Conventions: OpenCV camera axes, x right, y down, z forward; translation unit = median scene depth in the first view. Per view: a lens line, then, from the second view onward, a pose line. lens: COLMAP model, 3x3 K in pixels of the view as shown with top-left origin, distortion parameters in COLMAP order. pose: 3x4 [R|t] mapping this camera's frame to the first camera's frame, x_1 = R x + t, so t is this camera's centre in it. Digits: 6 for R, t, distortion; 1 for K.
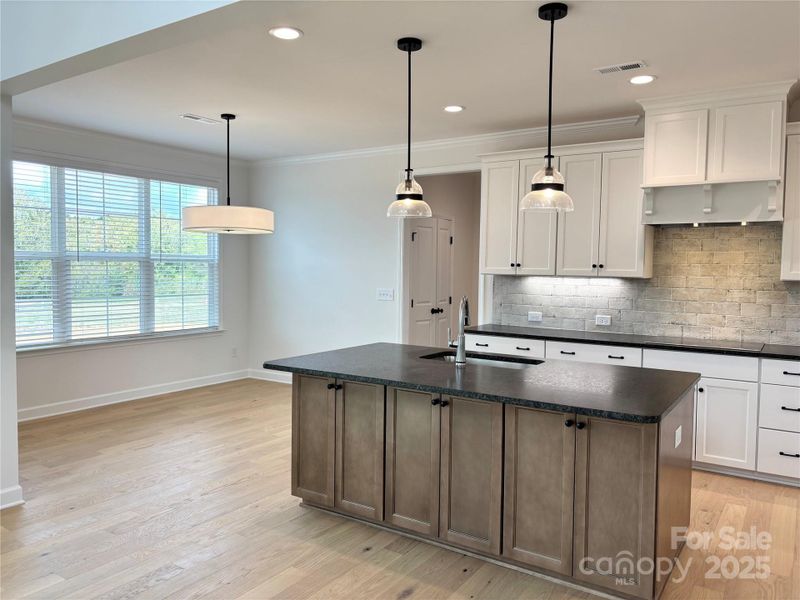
lens RADIAL K [[612.3, 0, 402.5], [0, 612.3, 295.6], [0, 0, 1]] dist [0.056119, -0.053627]
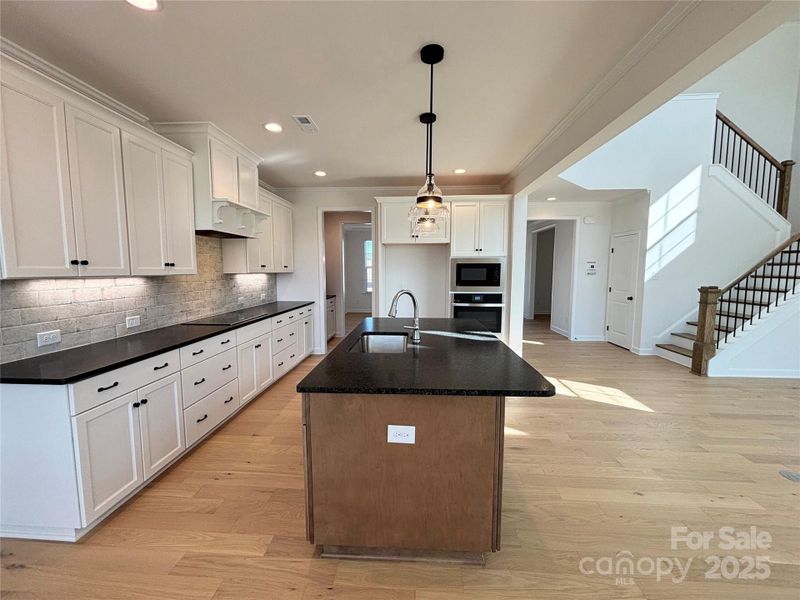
lens RADIAL K [[326.8, 0, 399.8], [0, 326.8, 299.3], [0, 0, 1]] dist [-0.003130, -0.000267]
pose [[-0.508577, -0.093158, 0.855962, -0.401875], [0.035672, 0.990996, 0.129049, -0.057612], [-0.860277, 0.096166, -0.500675, 1.157593]]
